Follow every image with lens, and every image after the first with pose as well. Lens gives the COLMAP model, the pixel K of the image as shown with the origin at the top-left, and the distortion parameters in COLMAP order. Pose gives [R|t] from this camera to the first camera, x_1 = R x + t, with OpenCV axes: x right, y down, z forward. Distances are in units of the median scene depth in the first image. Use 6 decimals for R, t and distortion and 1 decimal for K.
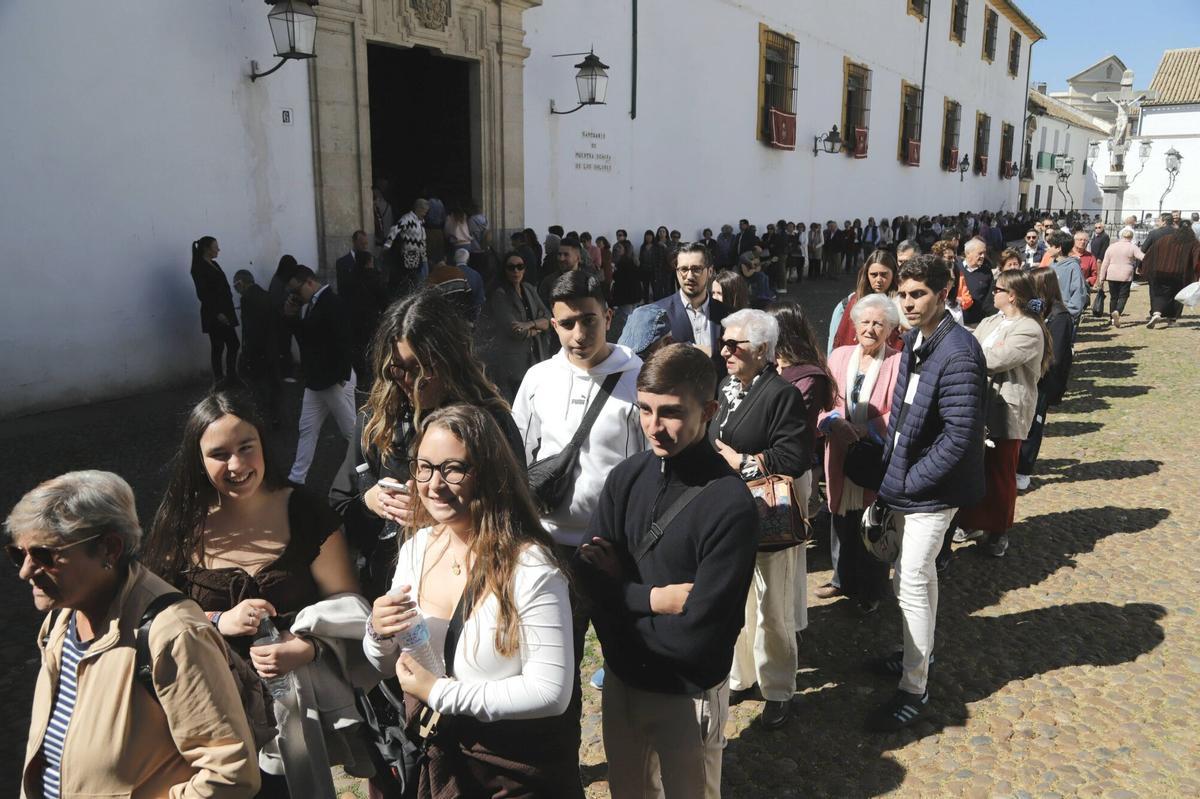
lens RADIAL K [[897.3, 0, 600.0], [0, 897.3, 399.5], [0, 0, 1]] dist [-0.052435, 0.002034]
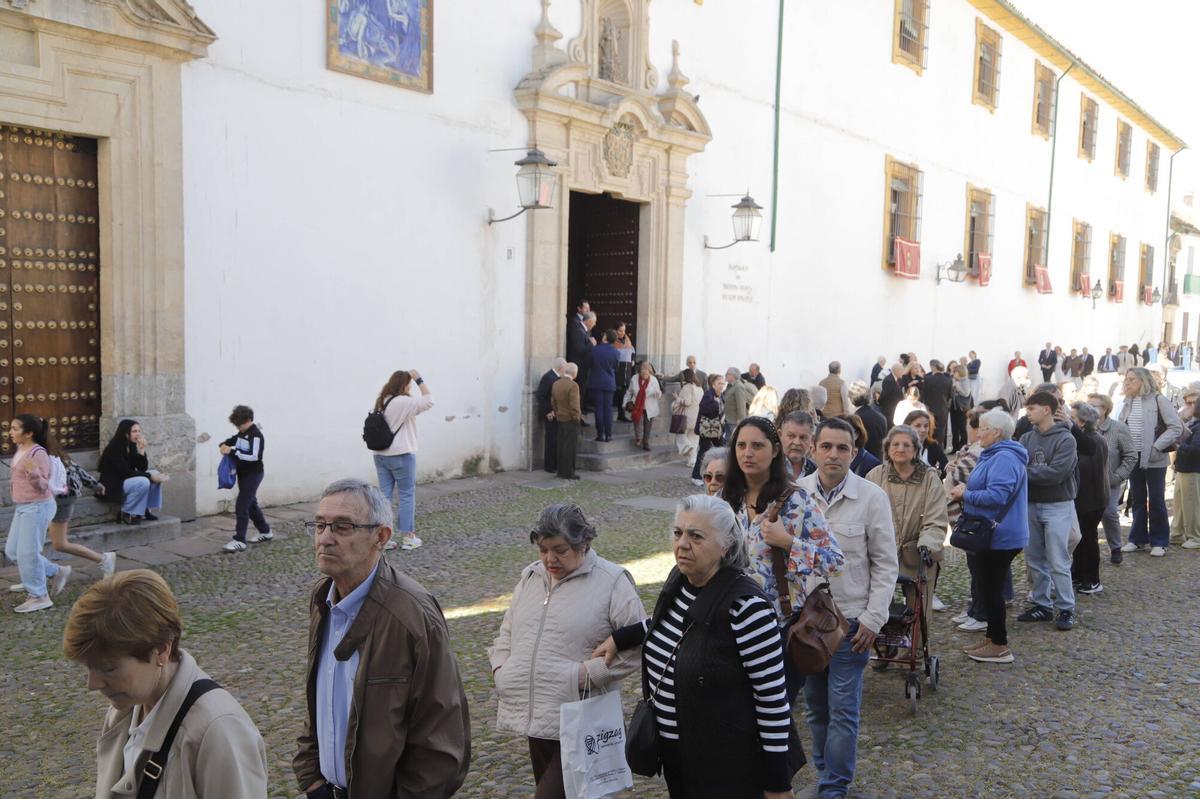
lens RADIAL K [[1075.4, 0, 600.0], [0, 1075.4, 399.5], [0, 0, 1]] dist [0.002431, 0.020752]
pose [[0.998731, 0.020983, -0.045787, -0.108590], [-0.027497, 0.988807, -0.146647, 0.044554], [0.042197, 0.147720, 0.988129, -0.224446]]
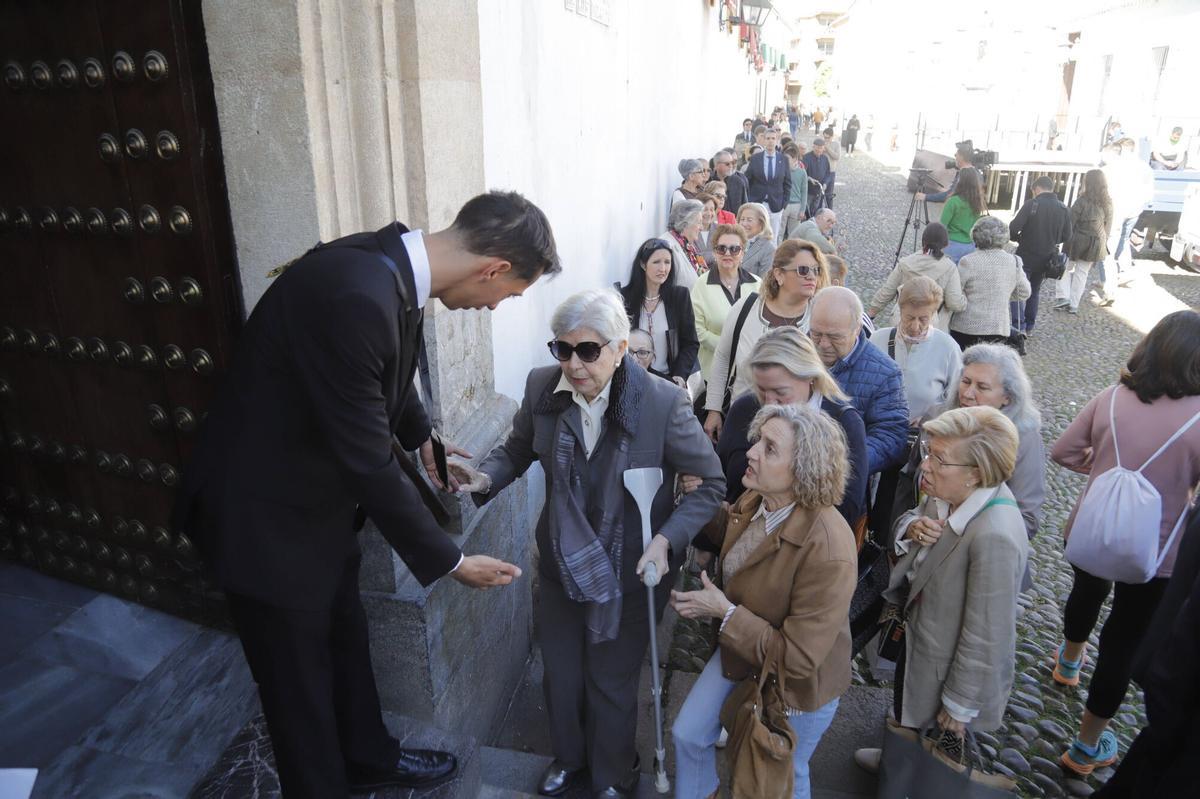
lens RADIAL K [[919.9, 0, 656.3], [0, 919.9, 457.2], [0, 0, 1]] dist [-0.126845, 0.075354]
pose [[0.920481, -0.147926, 0.361708, -0.118201], [0.088925, 0.980592, 0.174731, -0.167396], [-0.380535, -0.128671, 0.915771, 0.713158]]
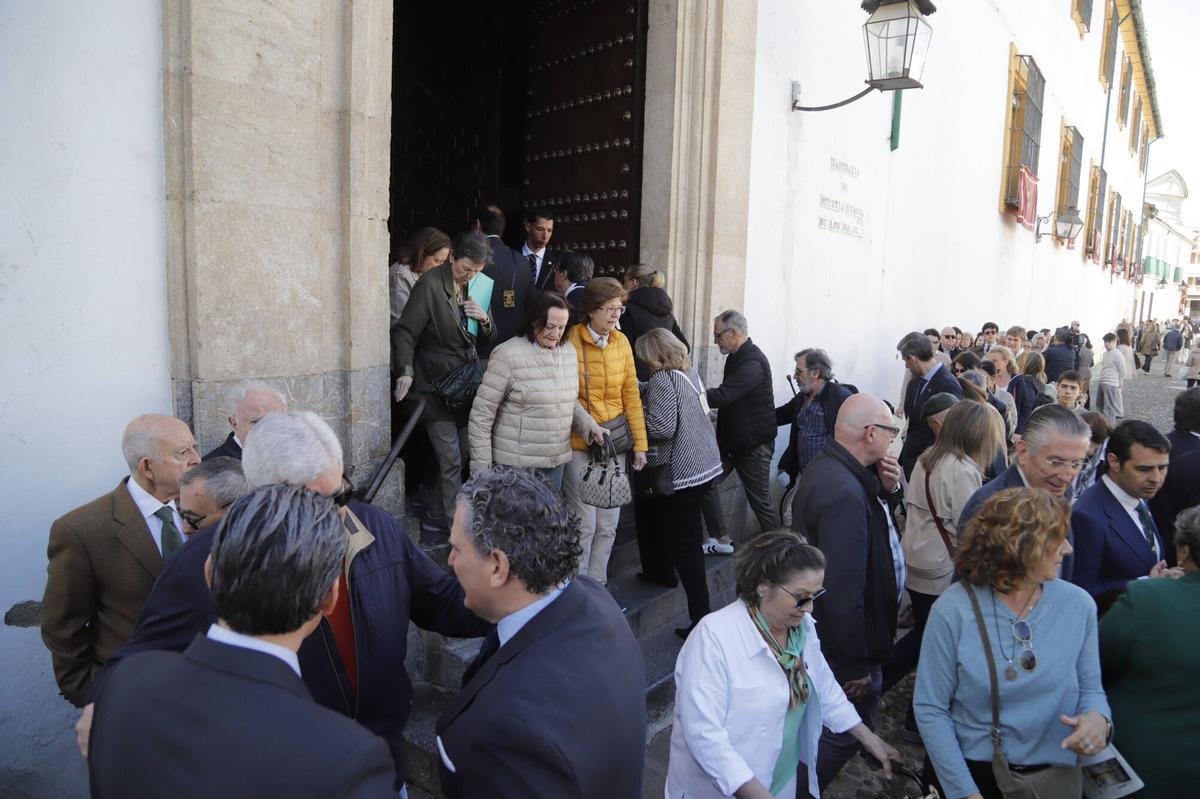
lens RADIAL K [[865.7, 0, 600.0], [0, 865.7, 399.5], [0, 0, 1]] dist [-0.058085, 0.001348]
pose [[0.997105, 0.038432, -0.065610, -0.113583], [-0.044555, 0.994521, -0.094565, -0.107854], [0.061616, 0.097214, 0.993354, 0.509280]]
